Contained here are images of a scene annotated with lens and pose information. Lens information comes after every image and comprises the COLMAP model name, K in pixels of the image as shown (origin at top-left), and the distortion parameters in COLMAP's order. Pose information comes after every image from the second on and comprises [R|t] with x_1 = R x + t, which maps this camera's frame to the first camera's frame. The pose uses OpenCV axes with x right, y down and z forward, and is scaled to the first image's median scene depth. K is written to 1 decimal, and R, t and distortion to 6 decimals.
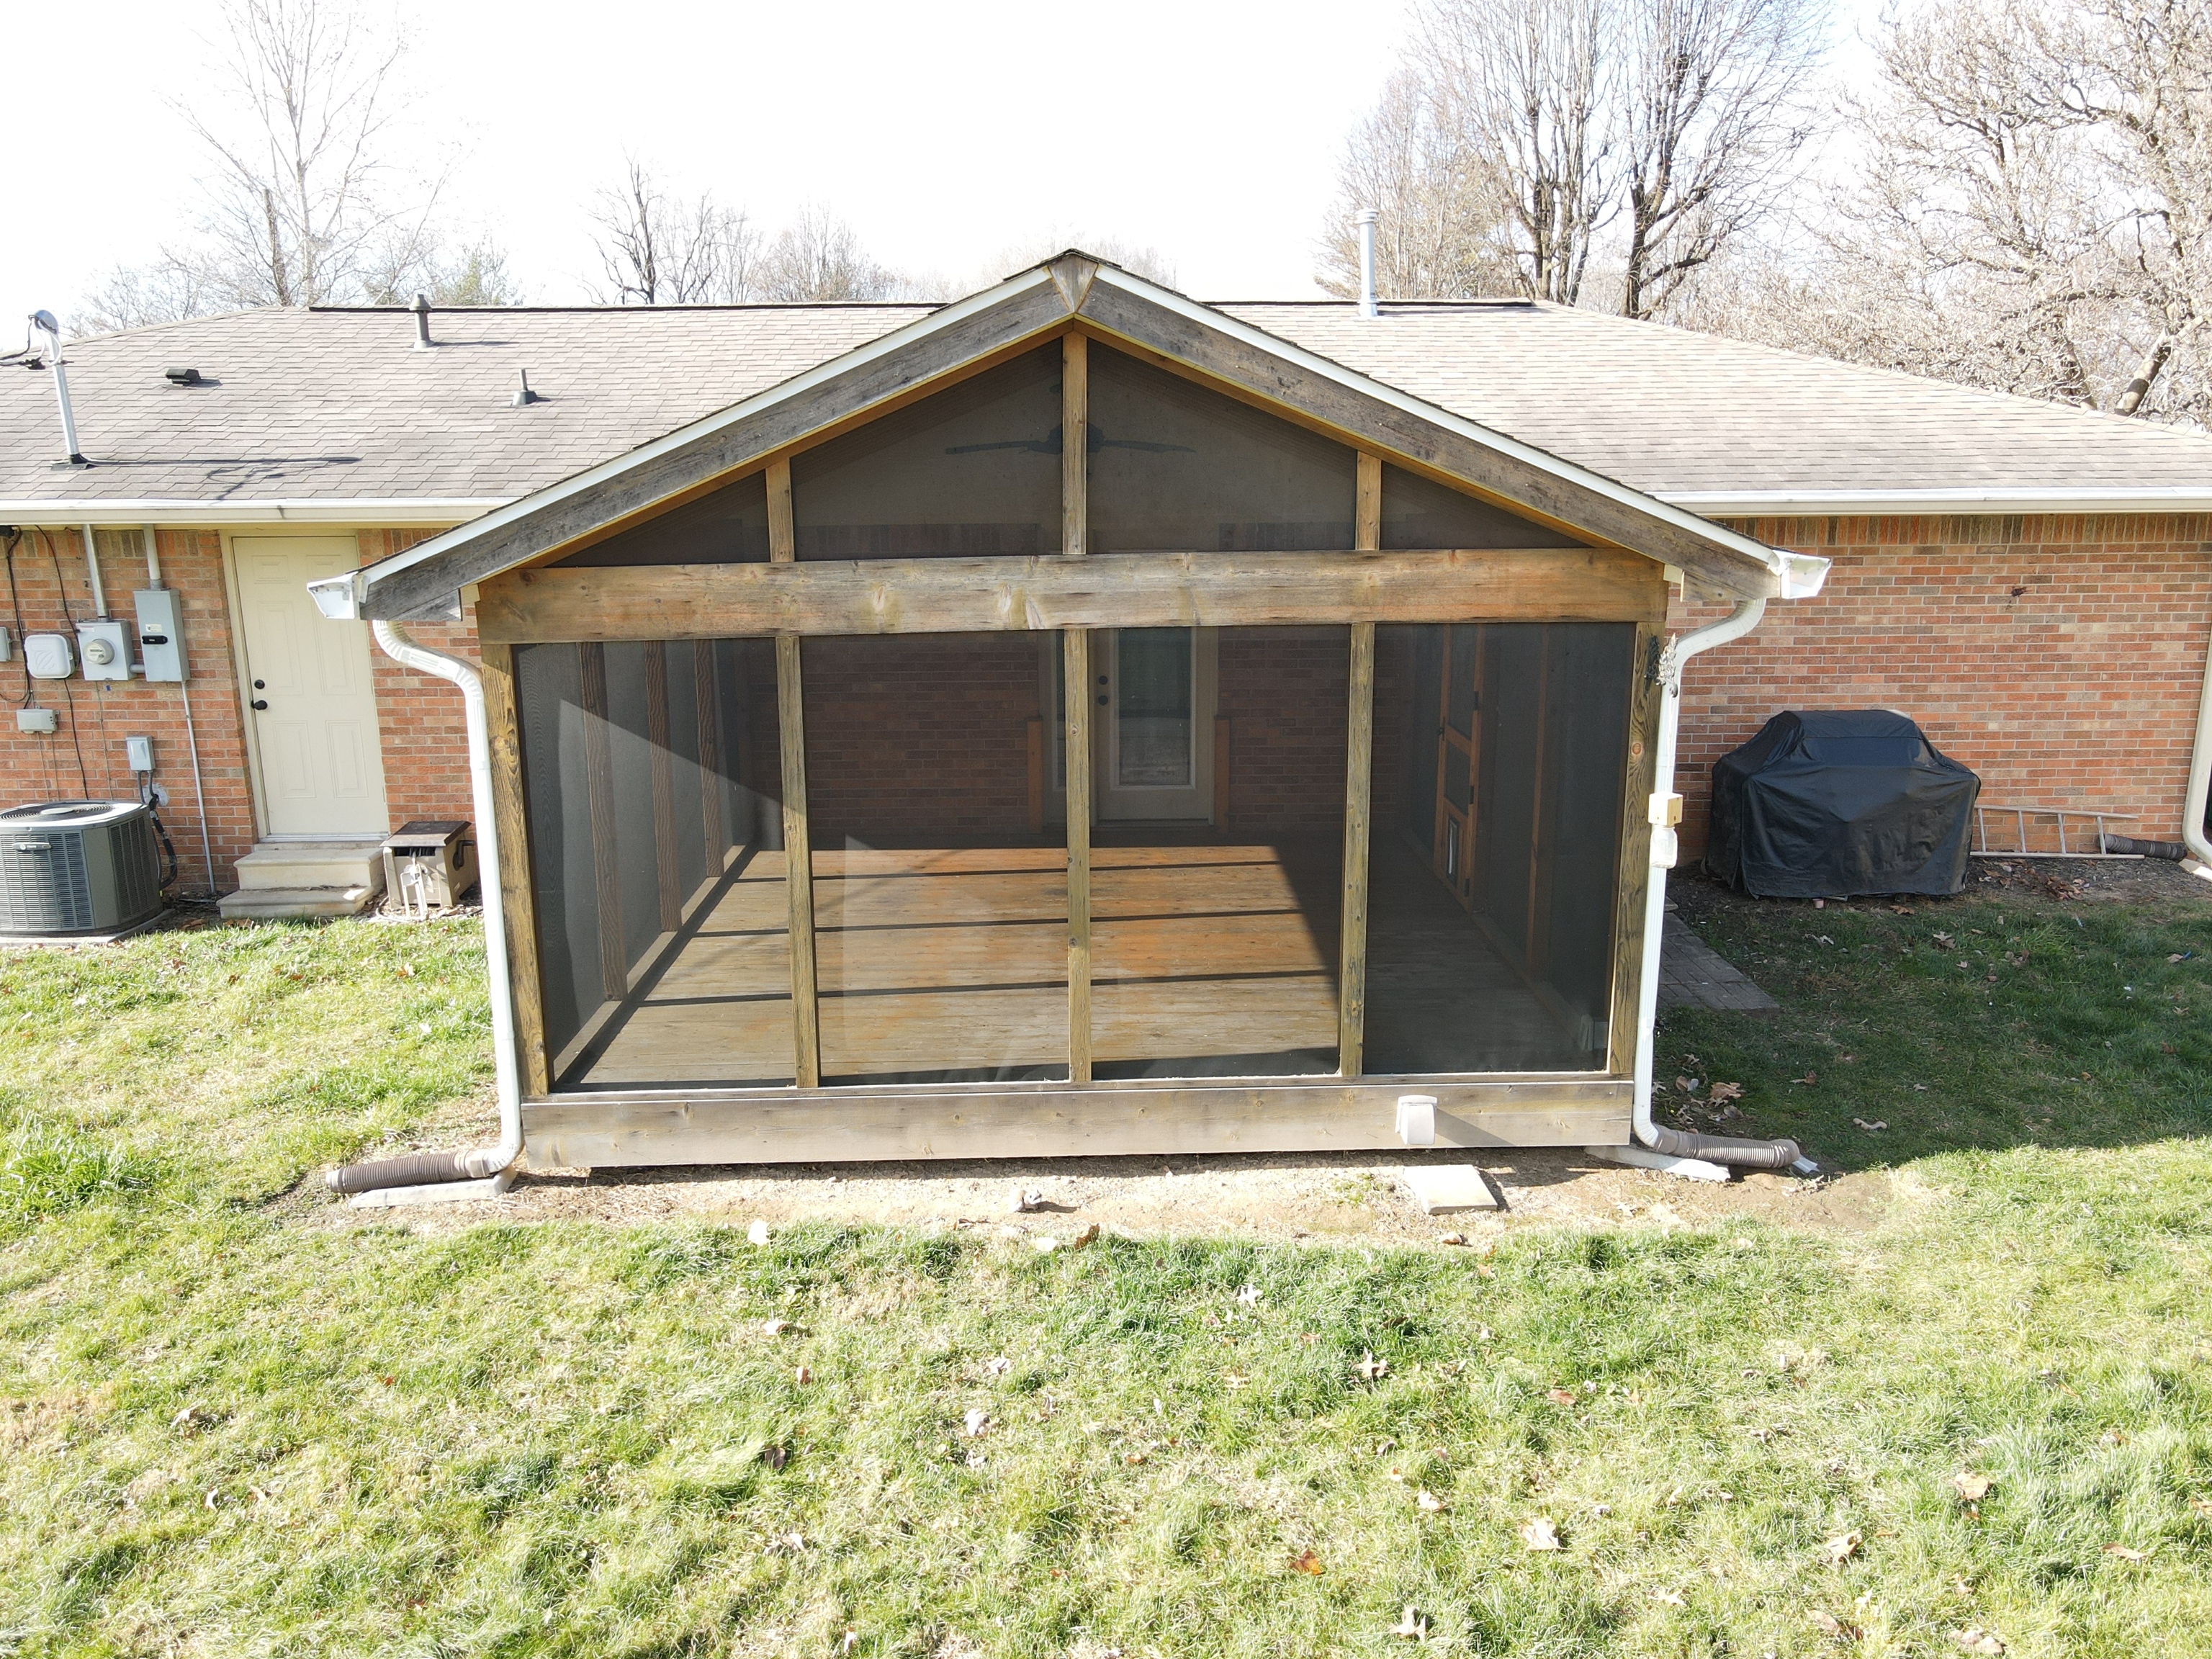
lens RADIAL K [[1637.1, 0, 1112.7], [0, 1637.1, 828.7], [0, 0, 1]] dist [-0.002812, 0.018284]
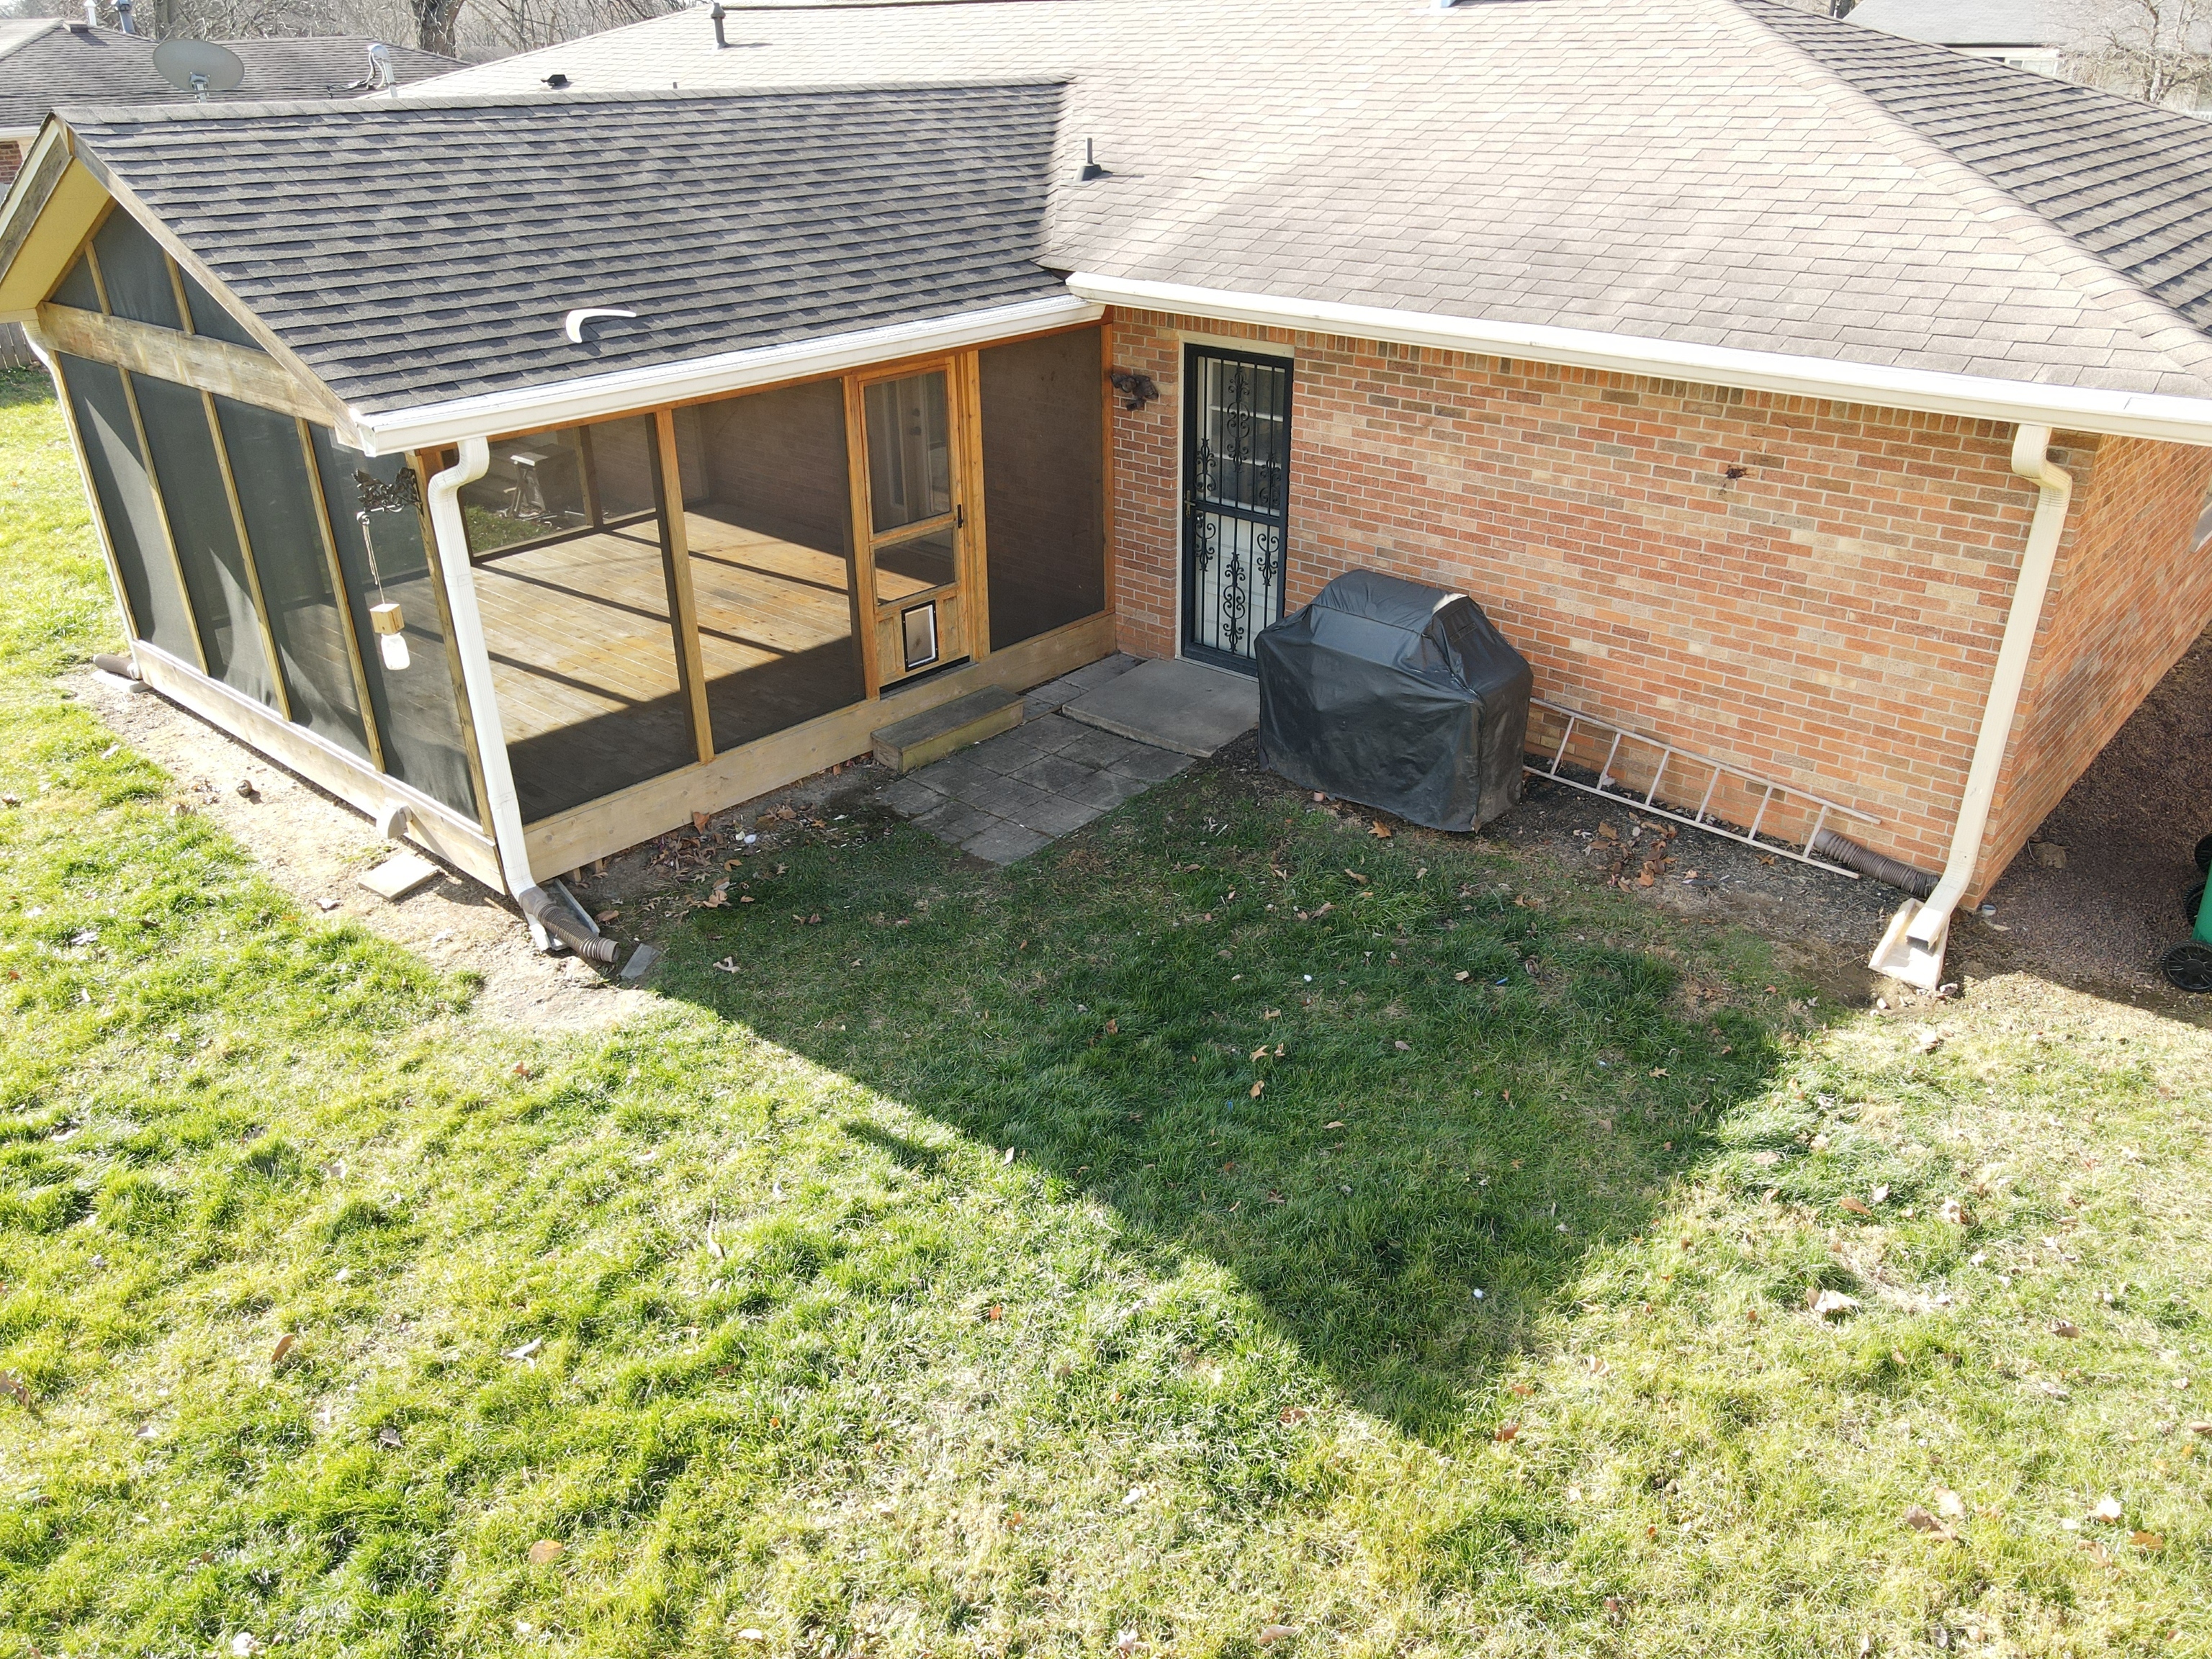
lens RADIAL K [[1637.1, 0, 1115.6], [0, 1637.1, 819.5], [0, 0, 1]] dist [-0.002812, 0.018284]
pose [[0.733213, 0.298493, -0.610983, 0.830047], [-0.155038, 0.948222, 0.277195, -0.155915], [0.662089, -0.108518, 0.741527, 0.264515]]
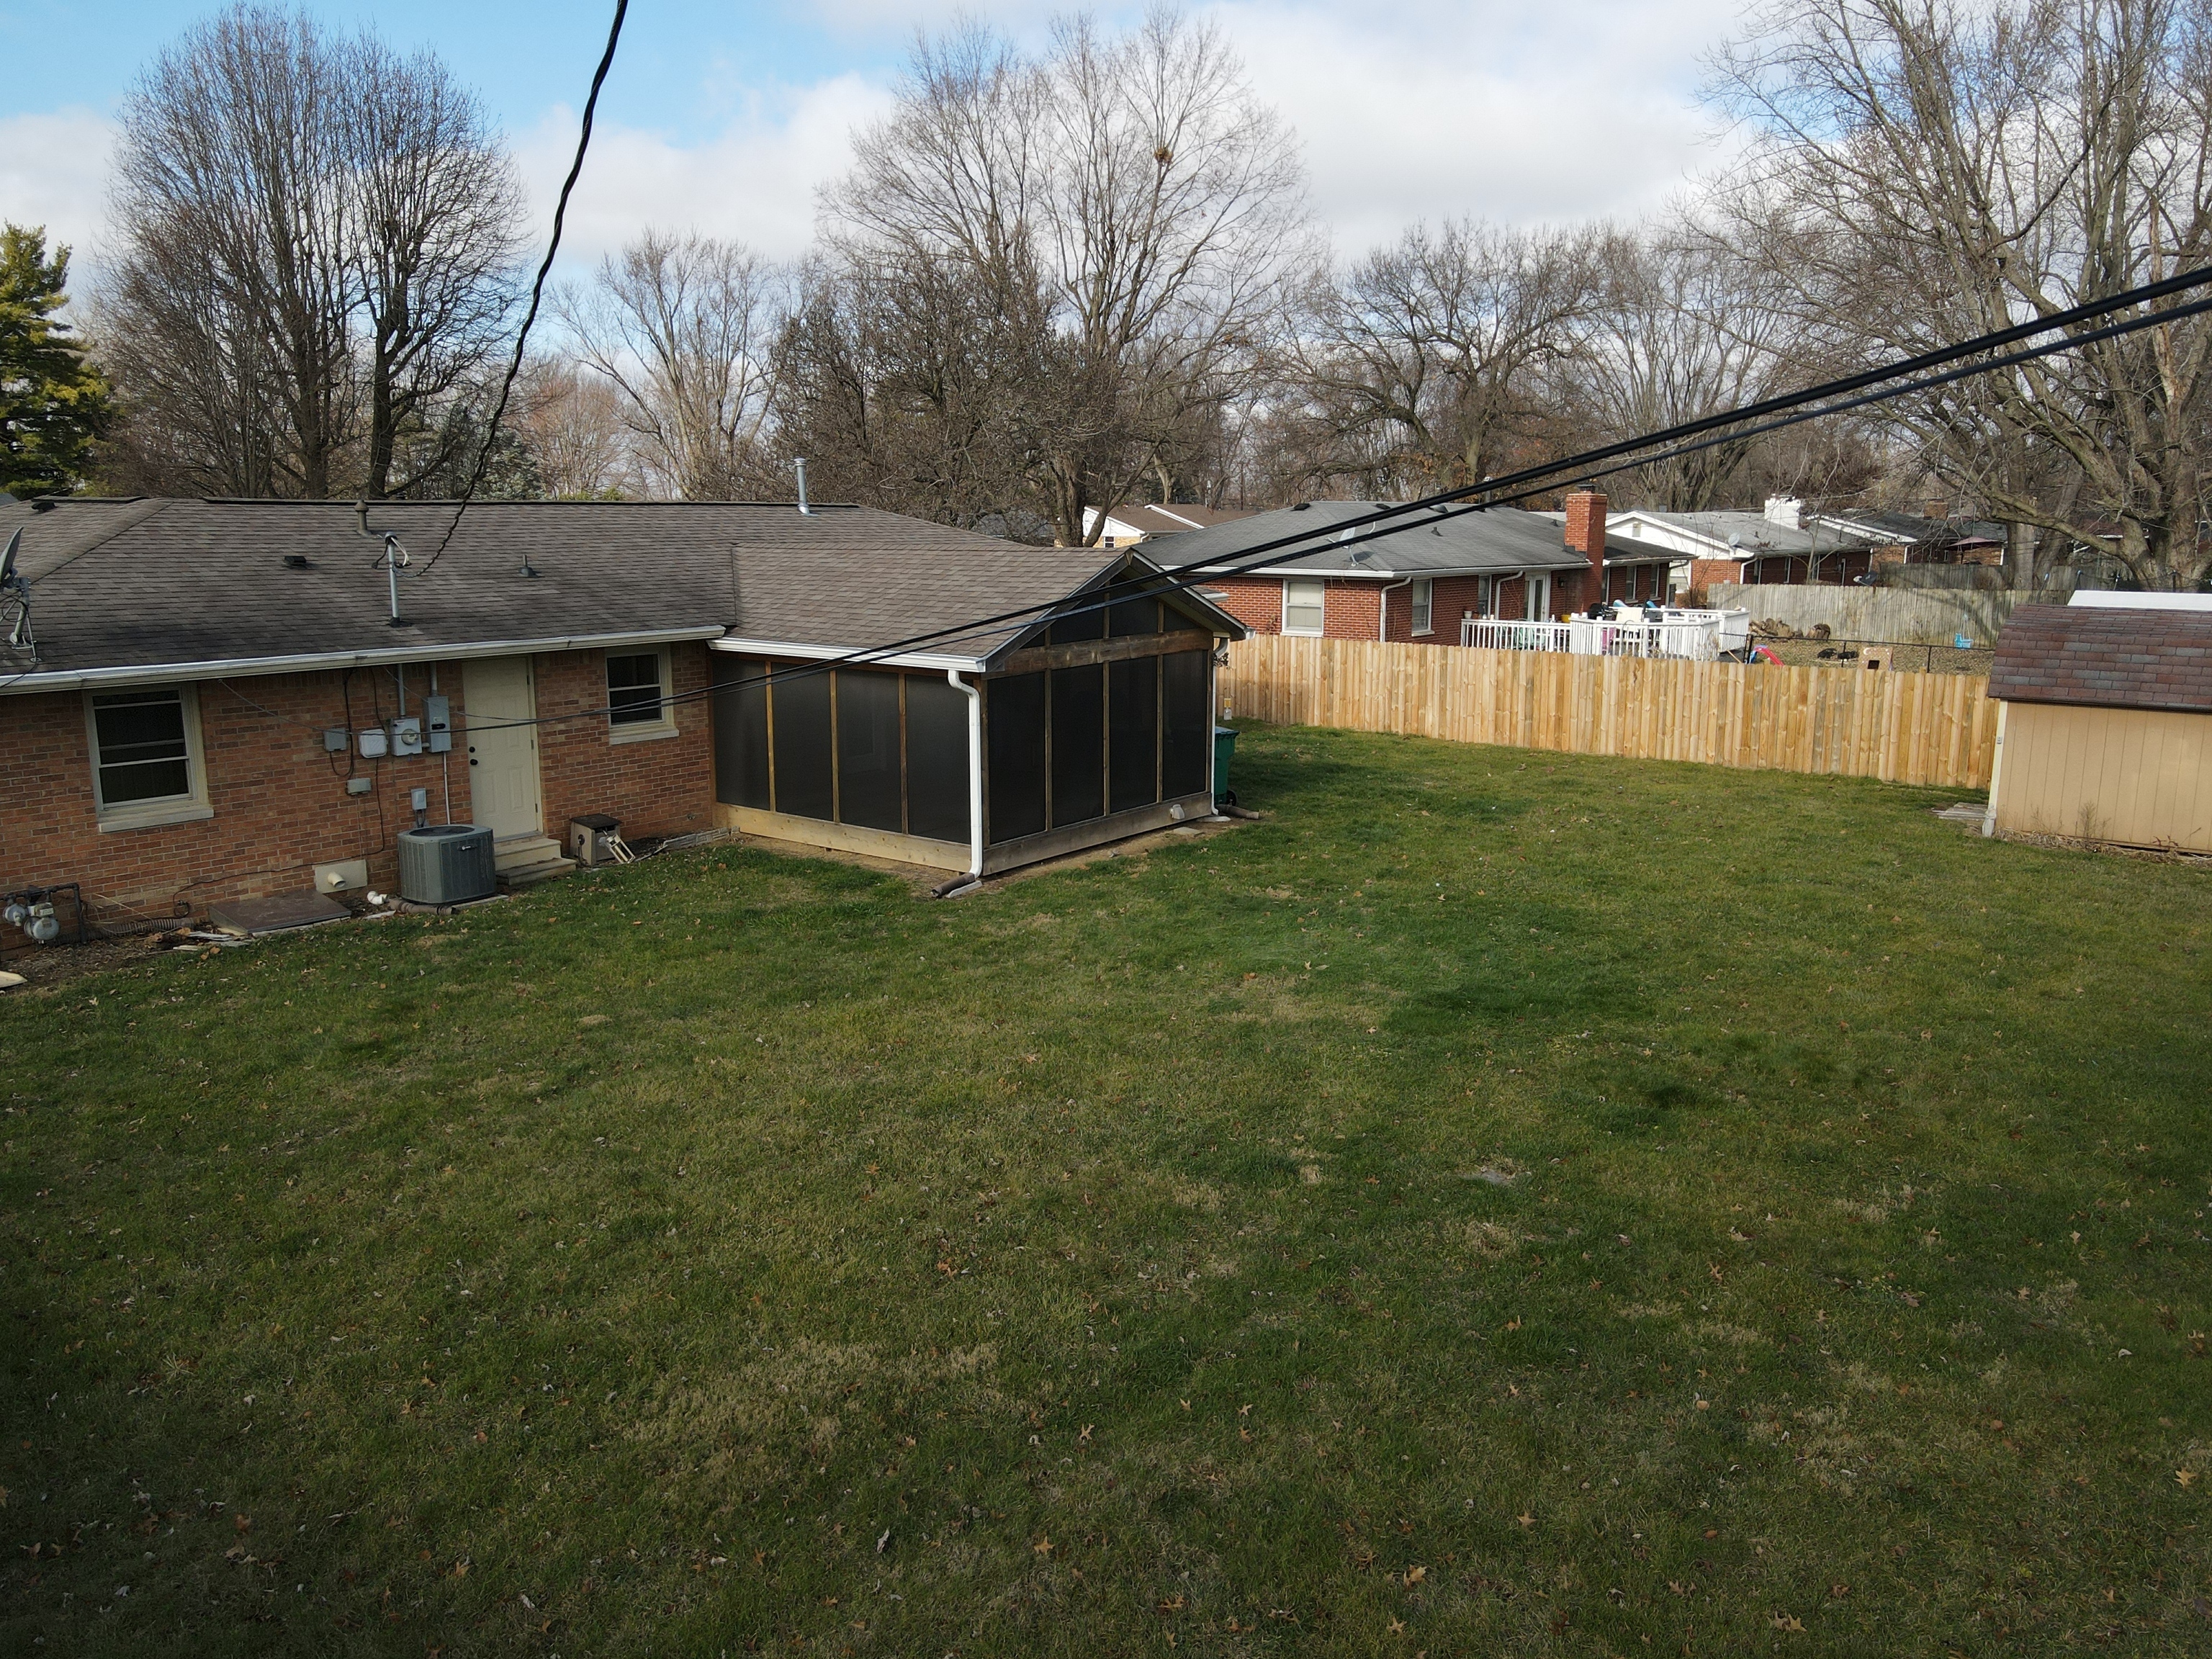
lens RADIAL K [[1637.1, 0, 1109.7], [0, 1637.1, 823.9], [0, 0, 1]] dist [-0.002812, 0.018284]
pose [[0.618768, -0.139727, 0.773047, -2.424269], [0.175061, 0.983835, 0.037703, 0.061752], [-0.765819, 0.112001, 0.633227, -0.910967]]
